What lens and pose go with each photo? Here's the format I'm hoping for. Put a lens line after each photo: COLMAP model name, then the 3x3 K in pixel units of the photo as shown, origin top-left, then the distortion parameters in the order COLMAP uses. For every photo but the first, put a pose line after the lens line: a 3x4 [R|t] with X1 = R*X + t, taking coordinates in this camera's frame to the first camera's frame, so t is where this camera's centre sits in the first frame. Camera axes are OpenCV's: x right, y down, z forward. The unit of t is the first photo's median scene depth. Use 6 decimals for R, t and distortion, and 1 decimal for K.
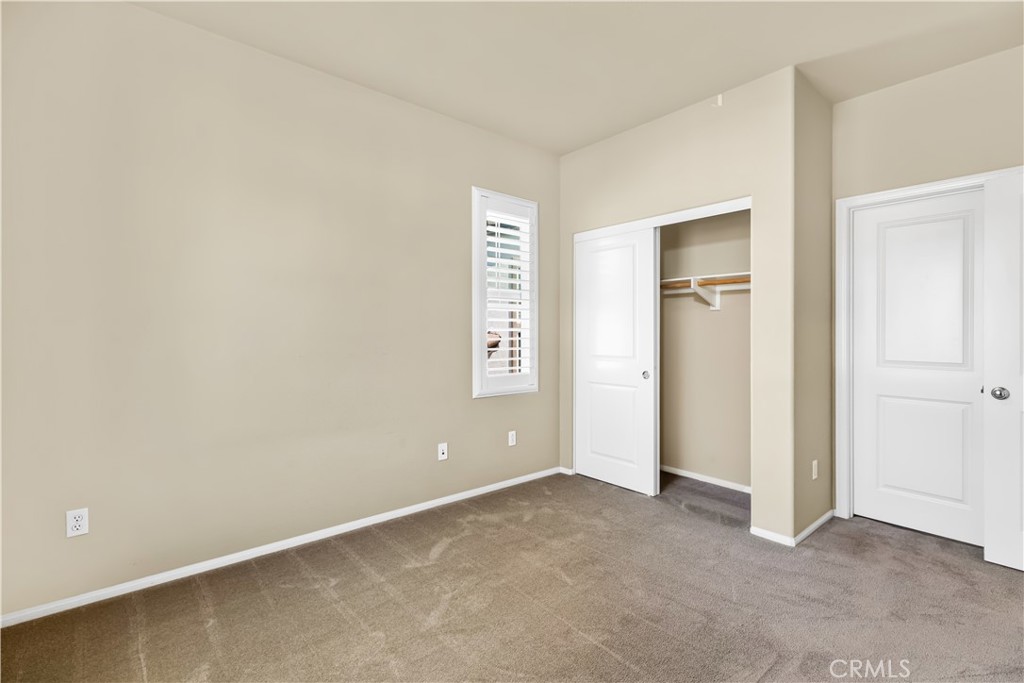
lens RADIAL K [[463.2, 0, 514.6], [0, 463.2, 336.8], [0, 0, 1]] dist [0.009842, -0.002184]
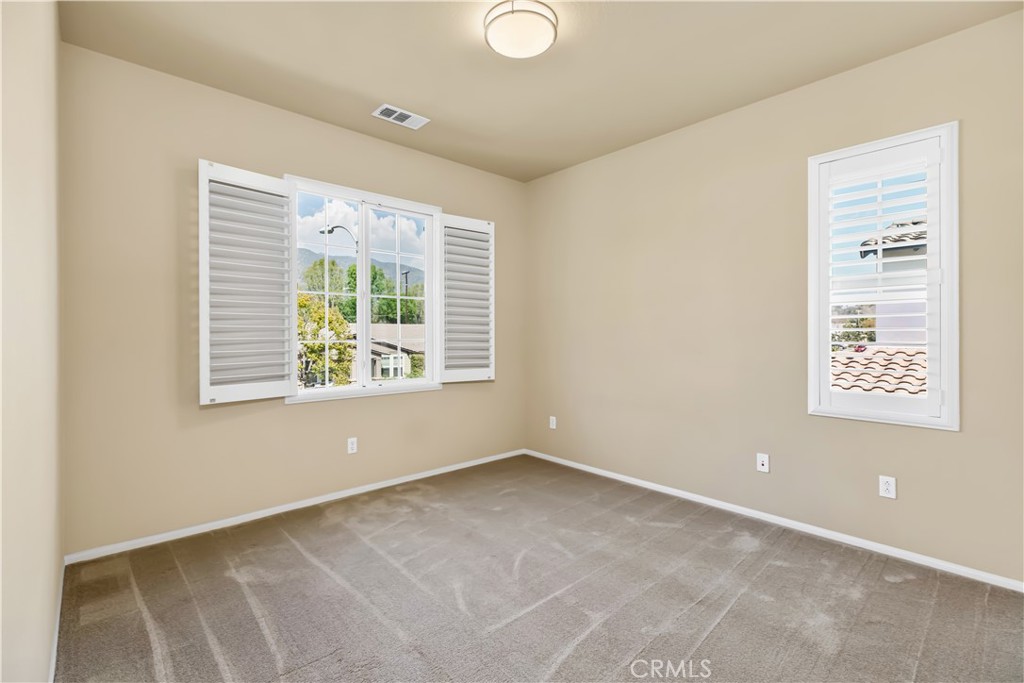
lens RADIAL K [[463.2, 0, 513.1], [0, 463.2, 339.4], [0, 0, 1]] dist [0.009842, -0.002184]
pose [[0.037410, 0.009481, -0.999255, 0.750722], [-0.012776, 0.999878, 0.009008, -0.000170], [0.999218, 0.012430, 0.037527, 0.464446]]
